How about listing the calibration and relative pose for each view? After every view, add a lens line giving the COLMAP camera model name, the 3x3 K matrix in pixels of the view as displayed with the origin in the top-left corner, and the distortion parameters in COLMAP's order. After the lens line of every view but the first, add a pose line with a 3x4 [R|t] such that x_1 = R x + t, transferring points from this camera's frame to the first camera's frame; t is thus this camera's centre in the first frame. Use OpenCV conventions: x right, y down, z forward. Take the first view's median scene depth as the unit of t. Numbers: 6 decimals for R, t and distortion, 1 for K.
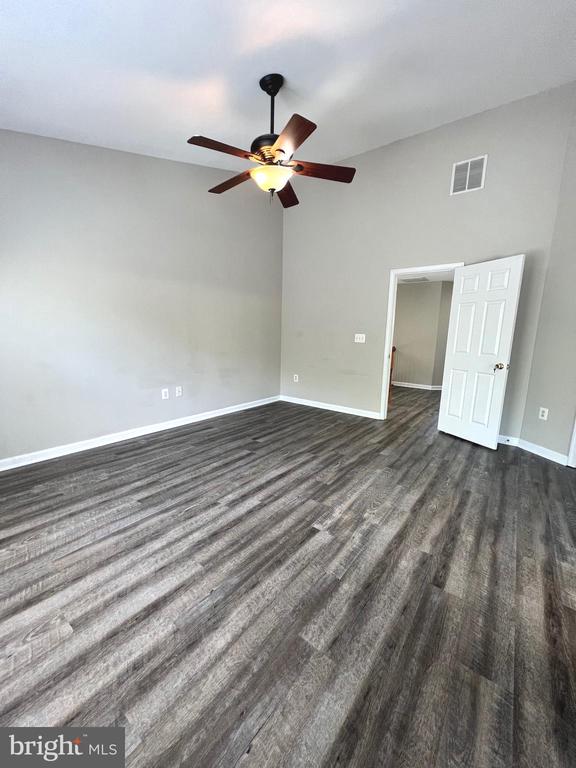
lens RADIAL K [[304.9, 0, 288.3], [0, 304.9, 387.2], [0, 0, 1]] dist [0.000375, 0.000418]
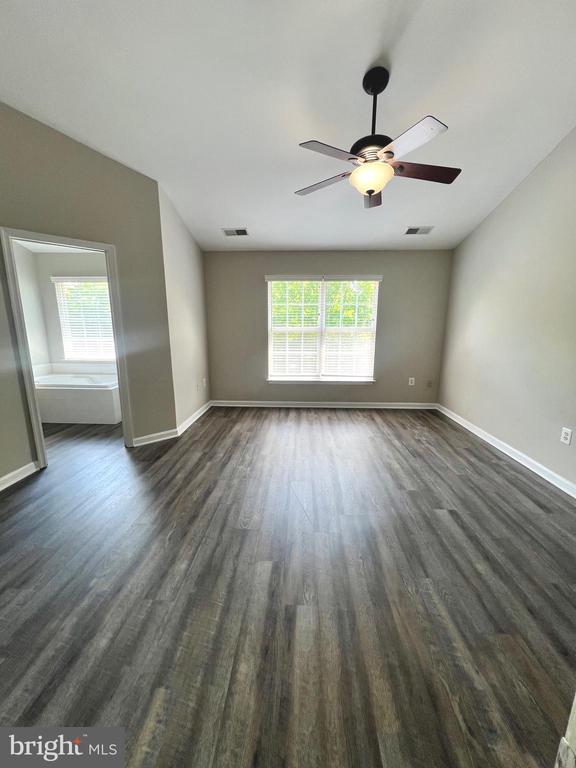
lens RADIAL K [[304.9, 0, 288.3], [0, 304.9, 387.2], [0, 0, 1]] dist [0.000375, 0.000418]
pose [[-0.825761, 0.087819, -0.557142, 0.786401], [-0.121190, 0.937106, 0.327330, -0.374941], [0.550847, 0.337816, -0.763183, 1.892148]]
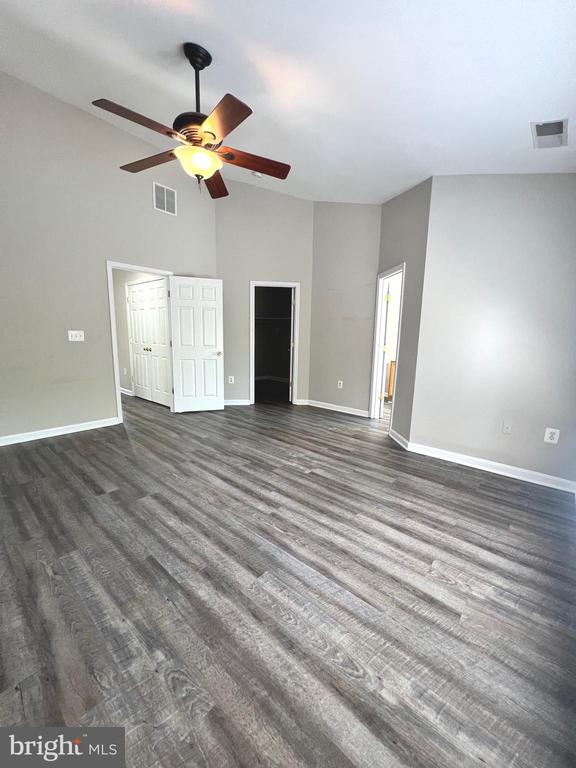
lens RADIAL K [[304.9, 0, 288.3], [0, 304.9, 387.2], [0, 0, 1]] dist [0.000375, 0.000418]
pose [[0.069602, -0.193278, 0.978672, -1.082350], [0.152378, 0.971599, 0.181044, -0.178503], [-0.985868, 0.136527, 0.097076, 0.780615]]
